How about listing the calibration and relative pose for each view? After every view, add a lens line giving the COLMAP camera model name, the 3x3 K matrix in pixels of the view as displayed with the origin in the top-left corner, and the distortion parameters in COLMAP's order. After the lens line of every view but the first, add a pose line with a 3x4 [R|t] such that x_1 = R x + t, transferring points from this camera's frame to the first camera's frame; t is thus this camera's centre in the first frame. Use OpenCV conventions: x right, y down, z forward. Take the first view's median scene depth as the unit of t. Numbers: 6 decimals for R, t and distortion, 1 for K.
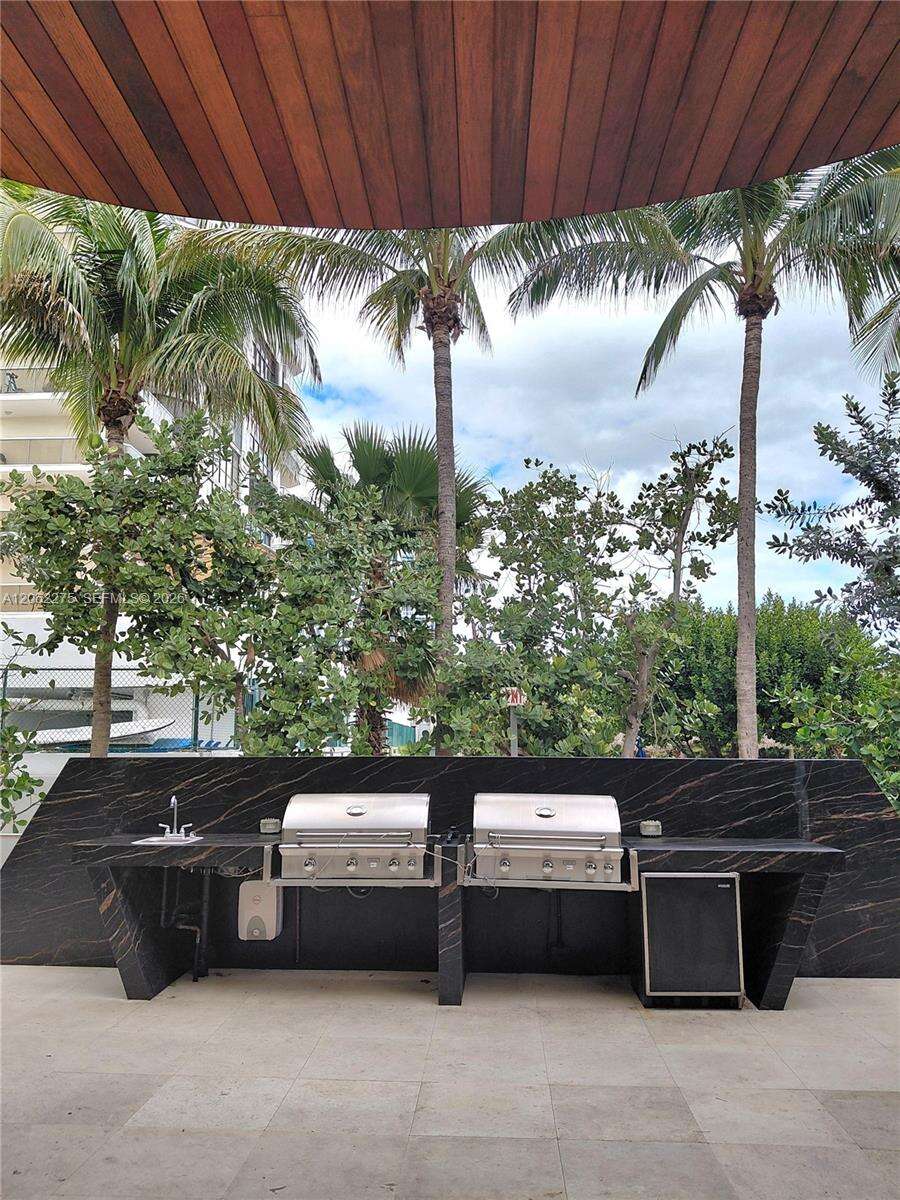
lens RADIAL K [[870.7, 0, 457.5], [0, 870.7, 597.3], [0, 0, 1]] dist [0.074552, -0.004156]
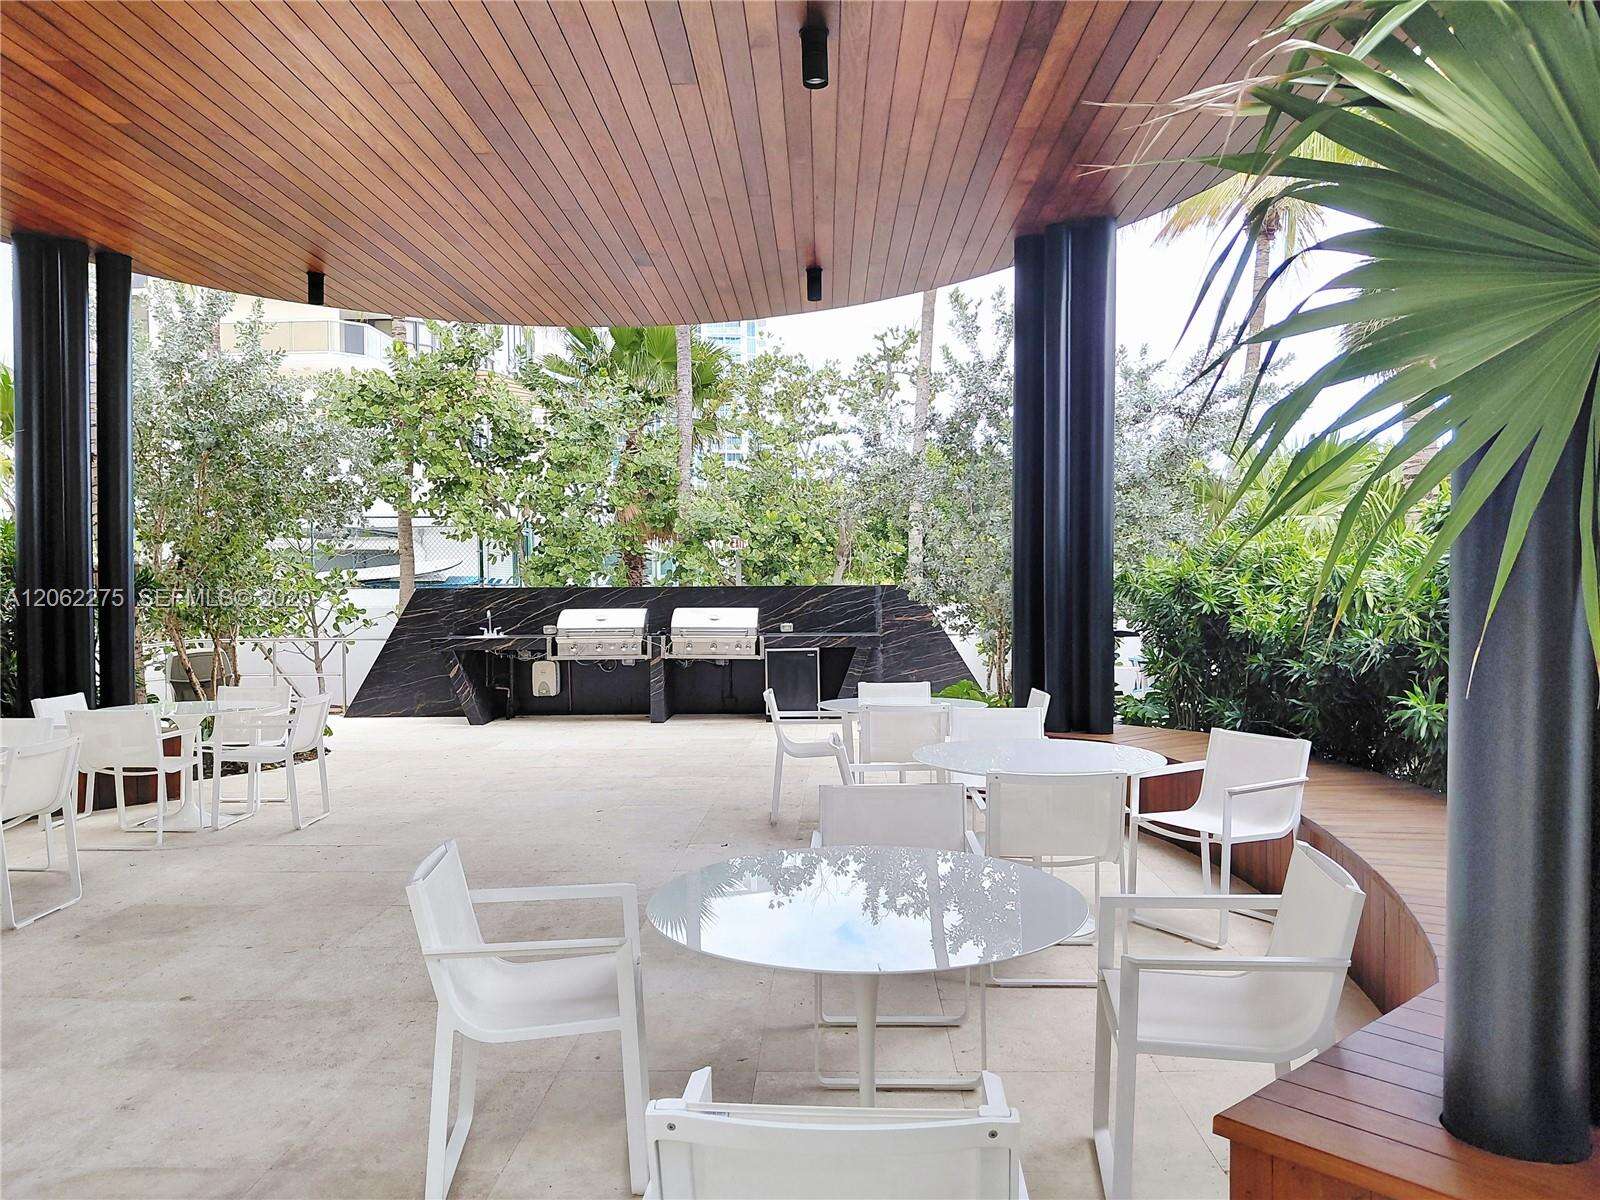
lens RADIAL K [[1160.9, 0, 796.8], [0, 1160.9, 611.9], [0, 0, 1]] dist [0.074552, -0.004156]
pose [[0.999955, -0.008822, 0.003549, 0.153698], [0.007998, 0.982160, 0.187878, -0.110169], [-0.005143, -0.187841, 0.982186, -0.721257]]
